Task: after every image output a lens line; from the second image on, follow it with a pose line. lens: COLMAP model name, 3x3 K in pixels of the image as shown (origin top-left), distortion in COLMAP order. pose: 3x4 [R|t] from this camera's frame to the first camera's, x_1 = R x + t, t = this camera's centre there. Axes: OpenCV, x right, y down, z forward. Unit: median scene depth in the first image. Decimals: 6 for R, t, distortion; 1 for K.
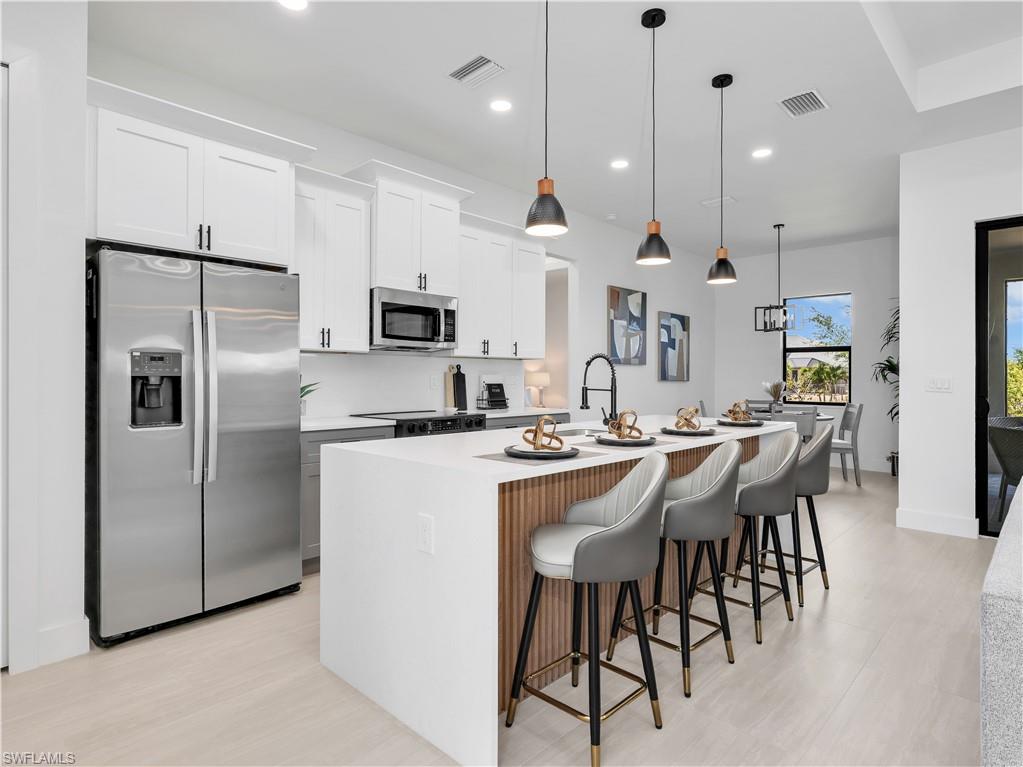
lens RADIAL K [[560.1, 0, 506.3], [0, 560.1, 377.1], [0, 0, 1]] dist [-0.004584, 0.000901]
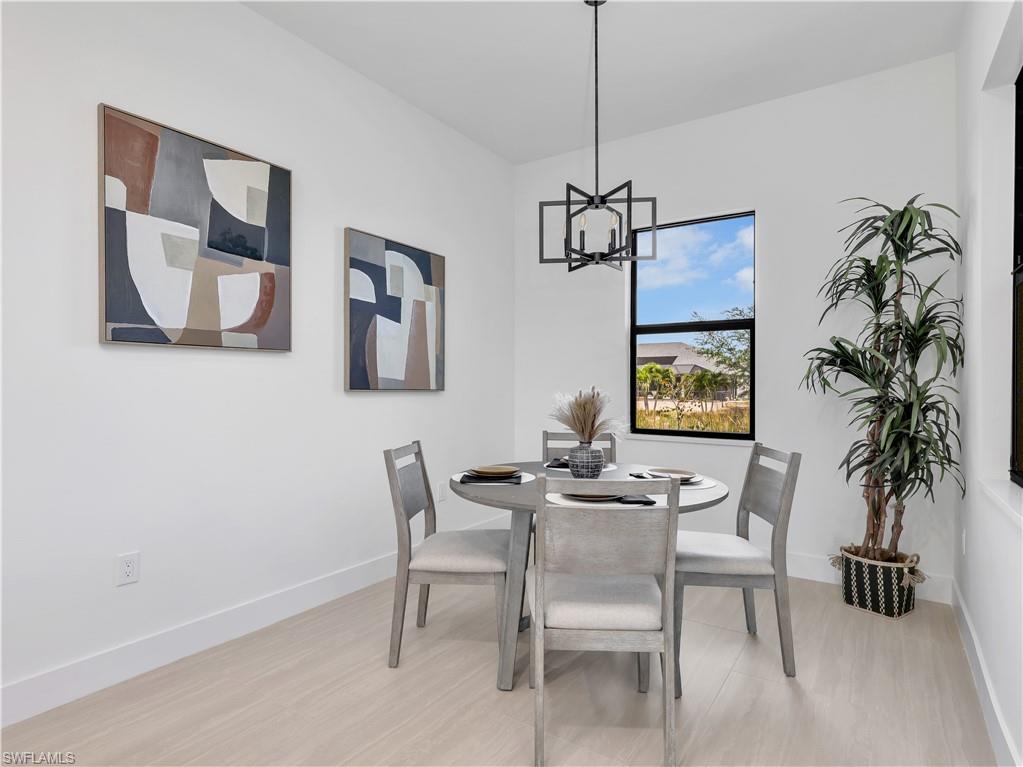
lens RADIAL K [[560.1, 0, 506.2], [0, 560.1, 389.6], [0, 0, 1]] dist [-0.004584, 0.000901]
pose [[0.984931, -0.005593, 0.172859, 0.317271], [0.004288, 0.999959, 0.007922, 0.002663], [-0.172896, -0.007062, 0.984915, 0.554600]]
